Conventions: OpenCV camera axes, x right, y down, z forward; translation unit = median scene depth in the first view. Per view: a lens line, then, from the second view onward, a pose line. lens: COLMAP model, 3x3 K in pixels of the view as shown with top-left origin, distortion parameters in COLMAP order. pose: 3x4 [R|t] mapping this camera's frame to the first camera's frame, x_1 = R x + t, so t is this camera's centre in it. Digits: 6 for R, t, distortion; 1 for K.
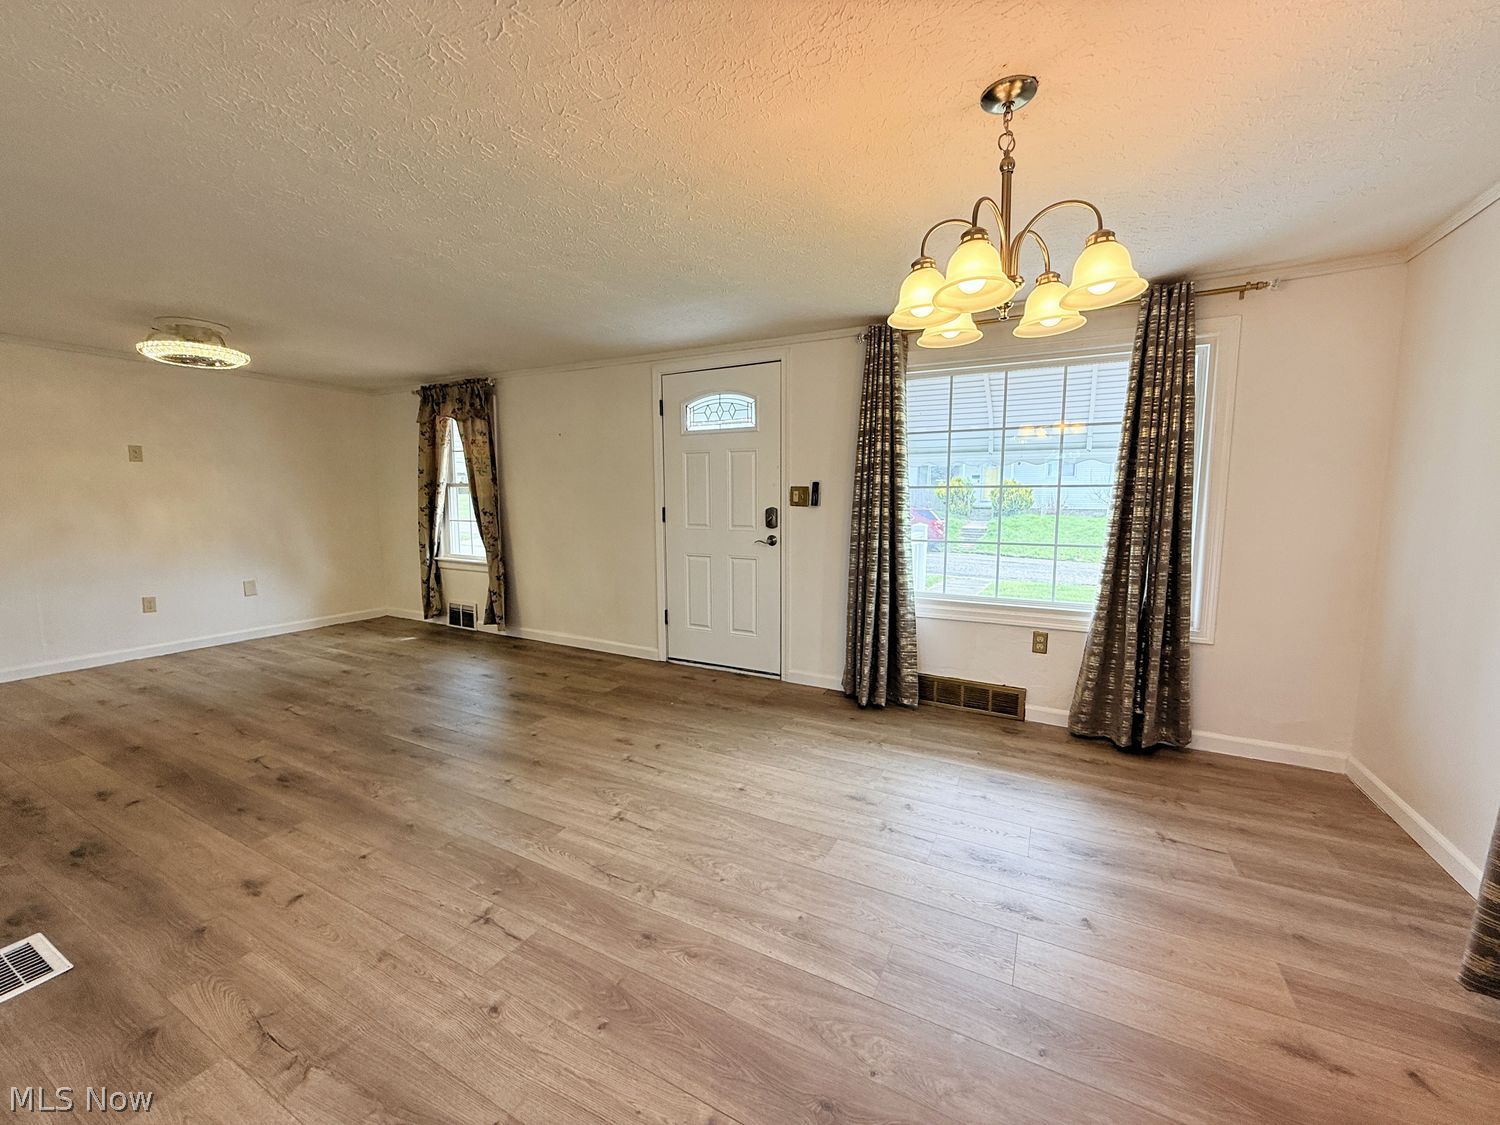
lens RADIAL K [[597.2, 0, 745.6], [0, 597.2, 559.2], [0, 0, 1]] dist [-0.001647, 0.000766]
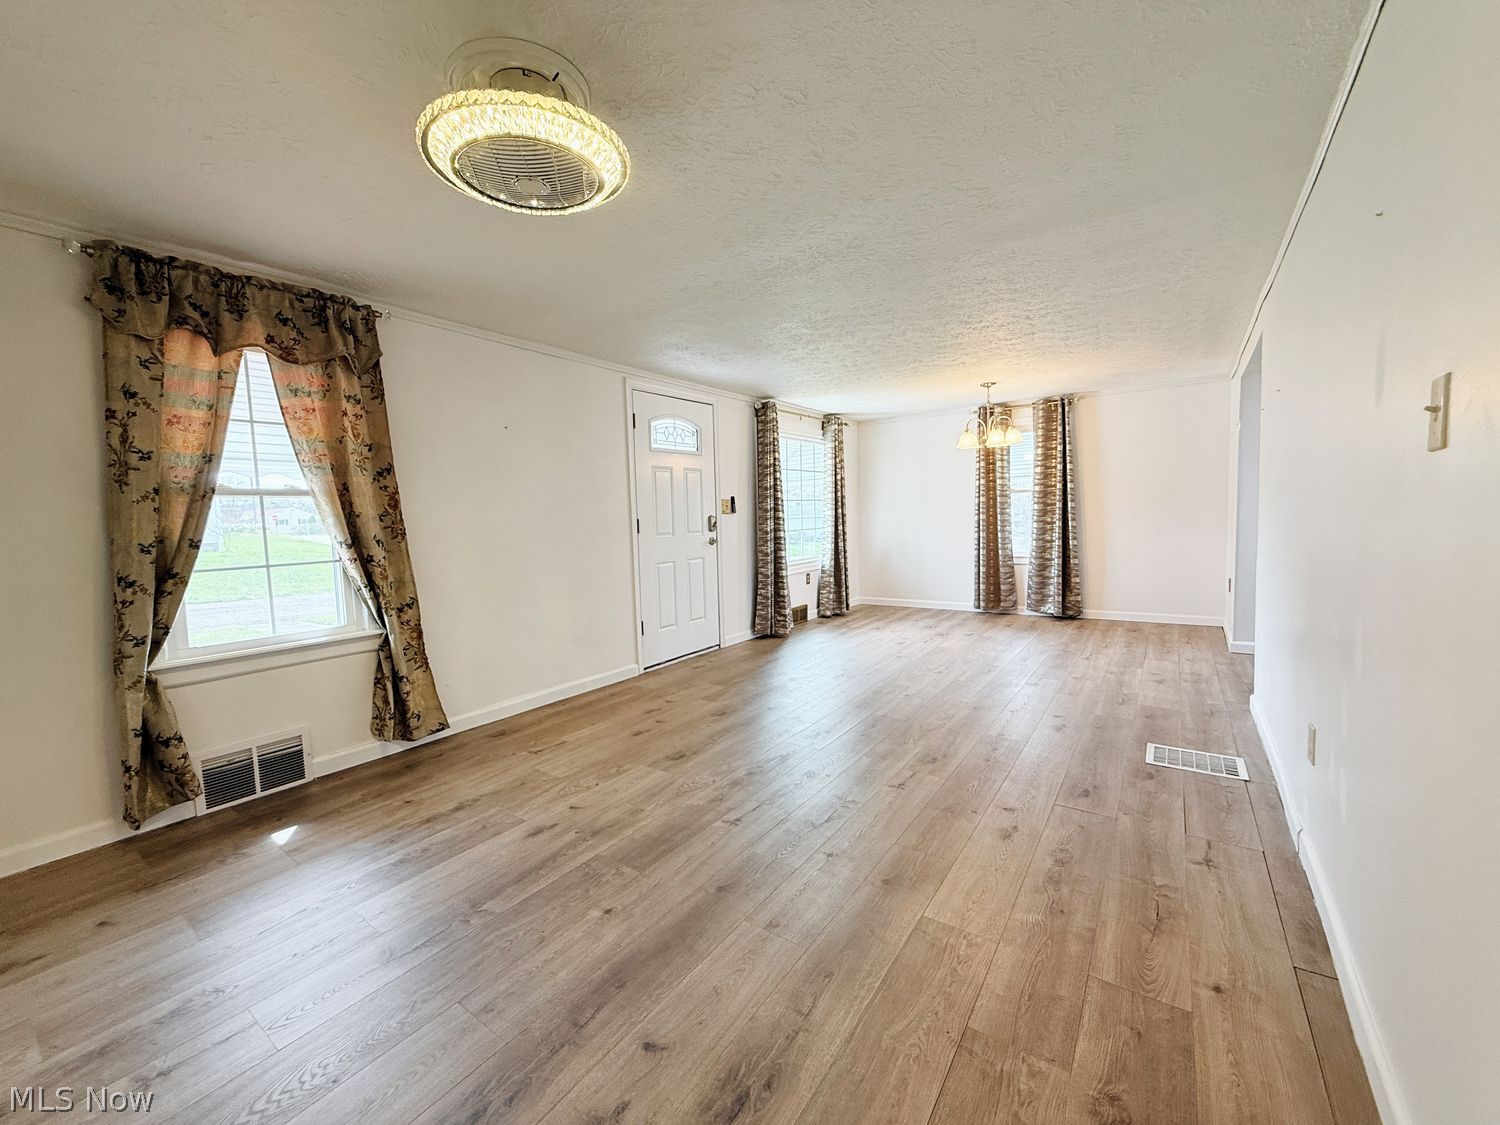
lens RADIAL K [[597.2, 0, 744.8], [0, 597.2, 561.6], [0, 0, 1]] dist [-0.001647, 0.000766]
pose [[0.131257, -0.085163, 0.987684, -1.214004], [0.136205, 0.988404, 0.067124, -0.063907], [-0.981947, 0.125717, 0.141334, 0.750228]]
